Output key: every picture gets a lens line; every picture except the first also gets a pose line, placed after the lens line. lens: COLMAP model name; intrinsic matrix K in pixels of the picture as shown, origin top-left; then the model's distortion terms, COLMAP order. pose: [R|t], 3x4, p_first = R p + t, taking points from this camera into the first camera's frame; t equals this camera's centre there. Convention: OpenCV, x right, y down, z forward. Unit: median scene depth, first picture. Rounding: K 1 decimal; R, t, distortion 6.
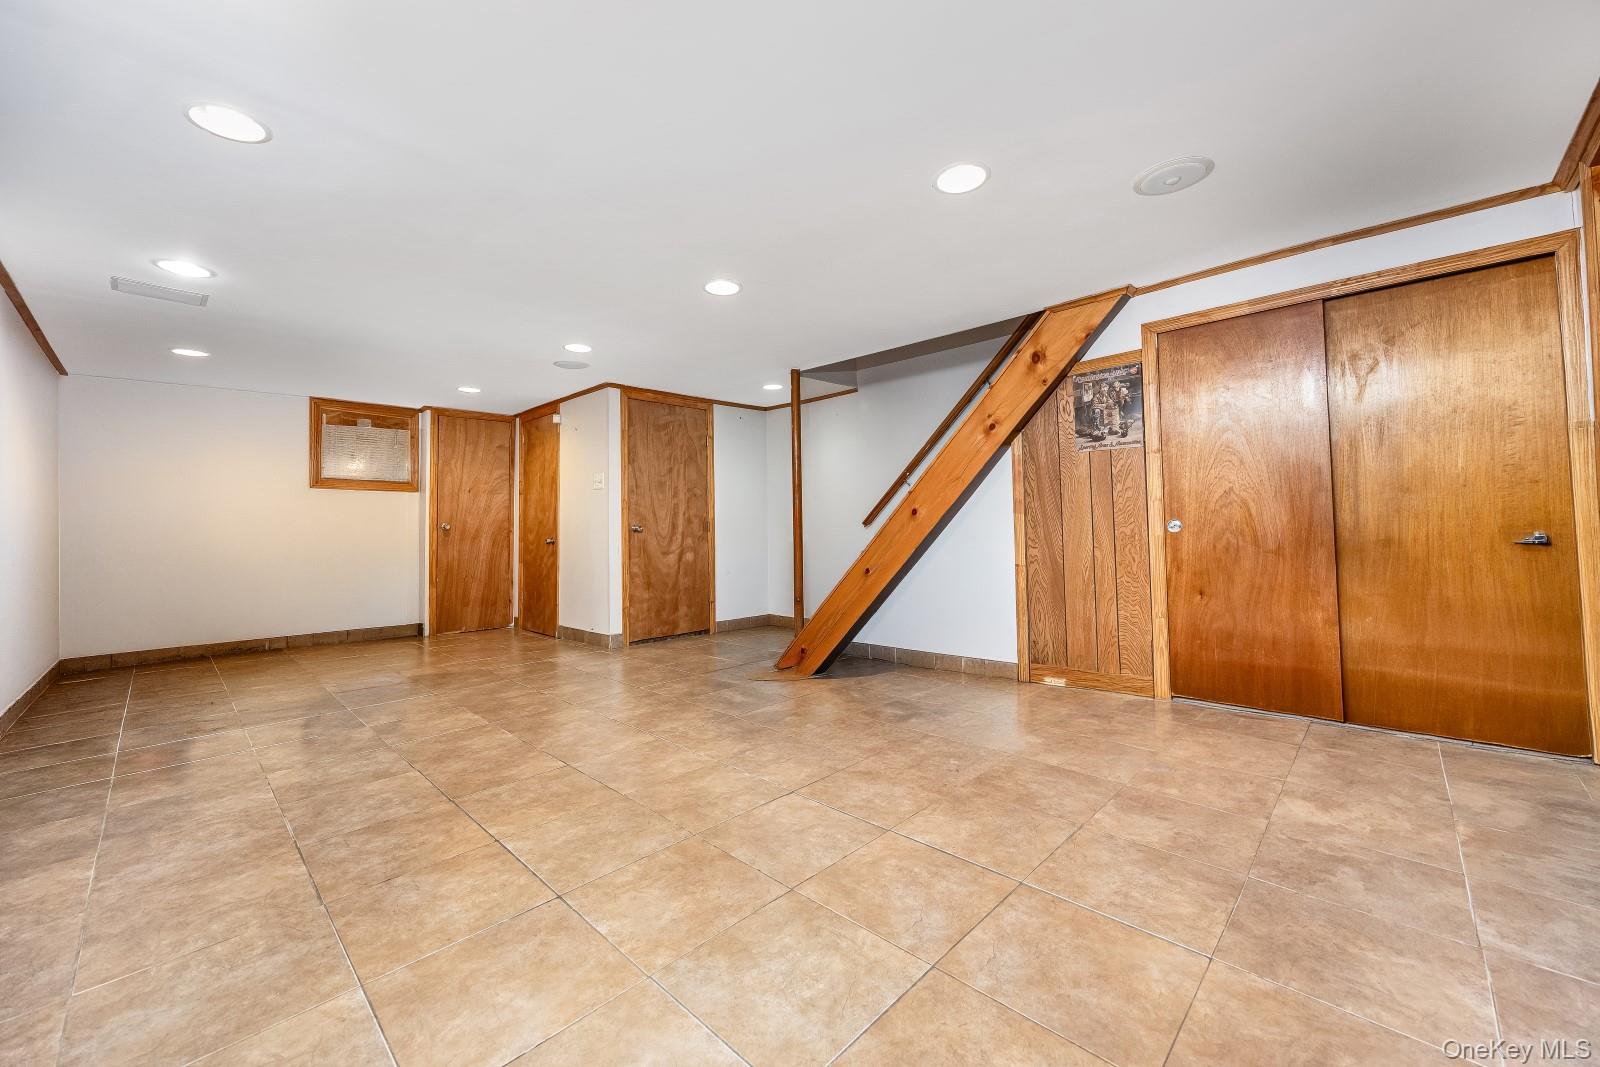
lens RADIAL K [[632.6, 0, 799.8], [0, 632.6, 521.9], [0, 0, 1]] dist [-0.000864, -0.000150]
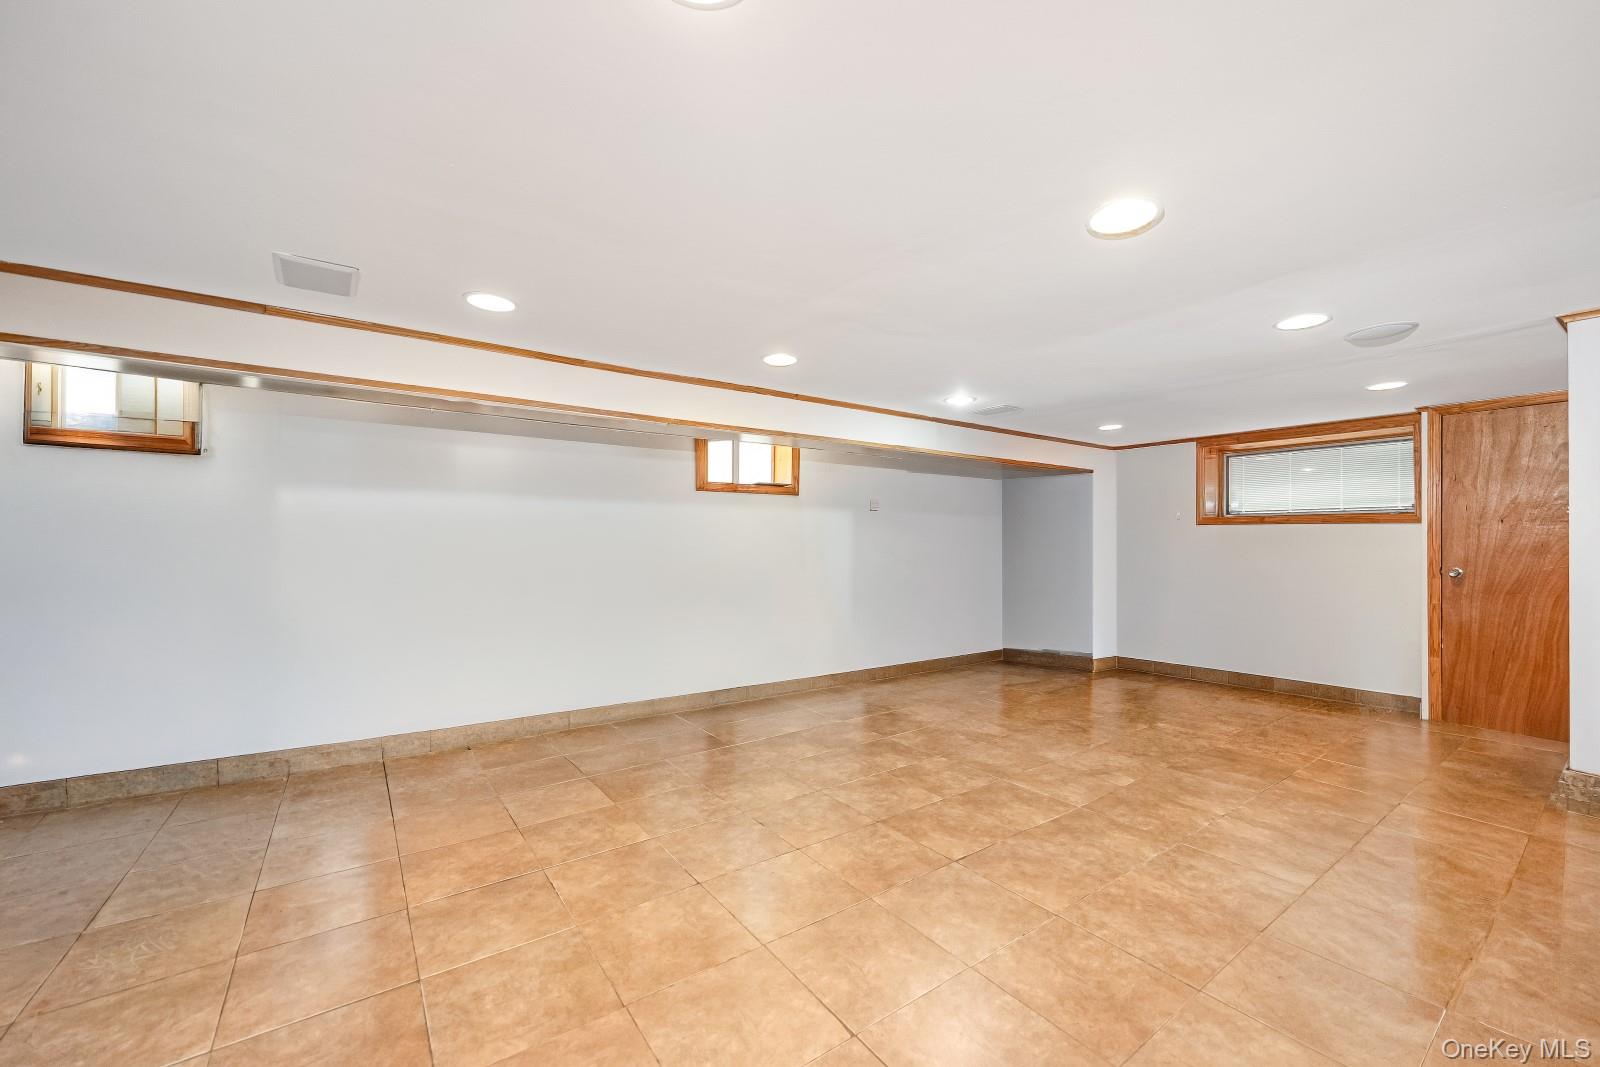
lens RADIAL K [[632.6, 0, 800.0], [0, 632.6, 541.5], [0, 0, 1]] dist [-0.000864, -0.000150]
pose [[-0.182678, 0.016894, -0.983028, 0.593572], [0.012512, 0.999811, 0.014857, -0.106310], [0.983093, -0.009586, -0.182855, 0.959347]]
